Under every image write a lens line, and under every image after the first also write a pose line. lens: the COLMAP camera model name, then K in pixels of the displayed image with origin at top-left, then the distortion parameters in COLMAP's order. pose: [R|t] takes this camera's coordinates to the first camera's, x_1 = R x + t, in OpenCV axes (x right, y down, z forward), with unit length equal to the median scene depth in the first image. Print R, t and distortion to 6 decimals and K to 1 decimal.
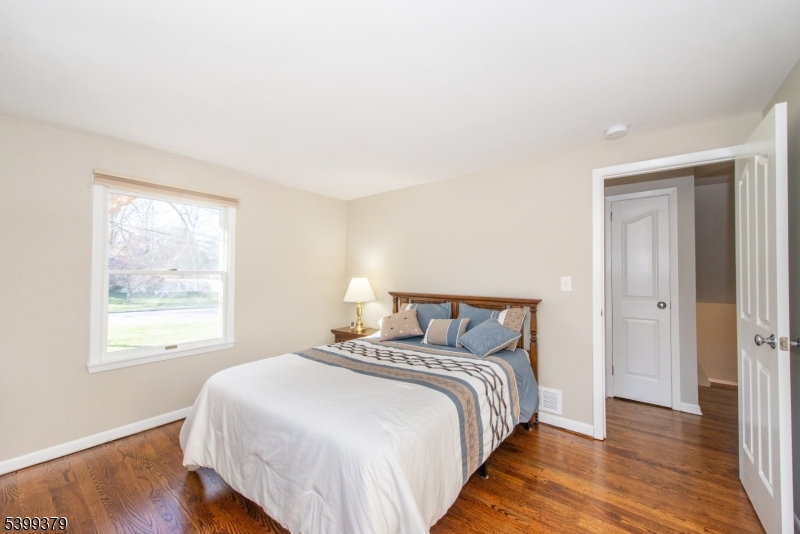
lens RADIAL K [[314.2, 0, 396.6], [0, 314.2, 267.0], [0, 0, 1]] dist [0.001928, 0.000049]
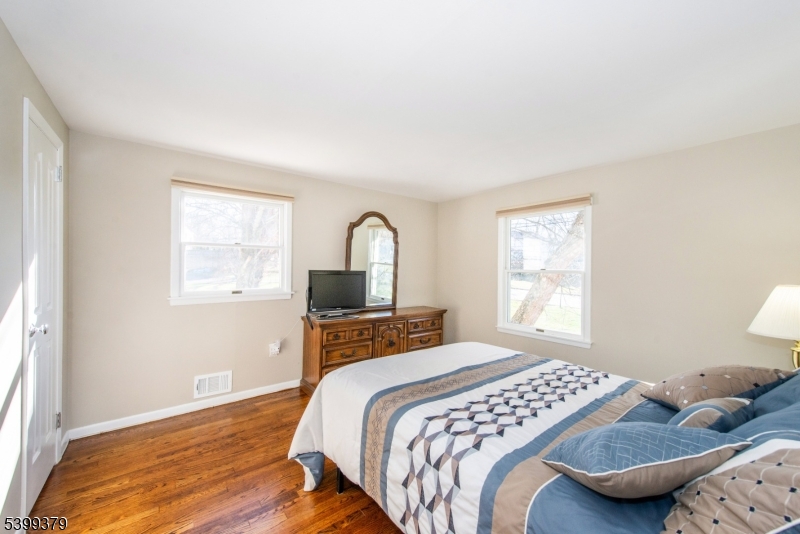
lens RADIAL K [[314.2, 0, 396.6], [0, 314.2, 267.0], [0, 0, 1]] dist [0.001928, 0.000049]
pose [[-0.247843, -0.007502, -0.968771, 0.635048], [0.011453, 0.999877, -0.010673, 0.009371], [0.968732, -0.013741, -0.247727, 0.755438]]
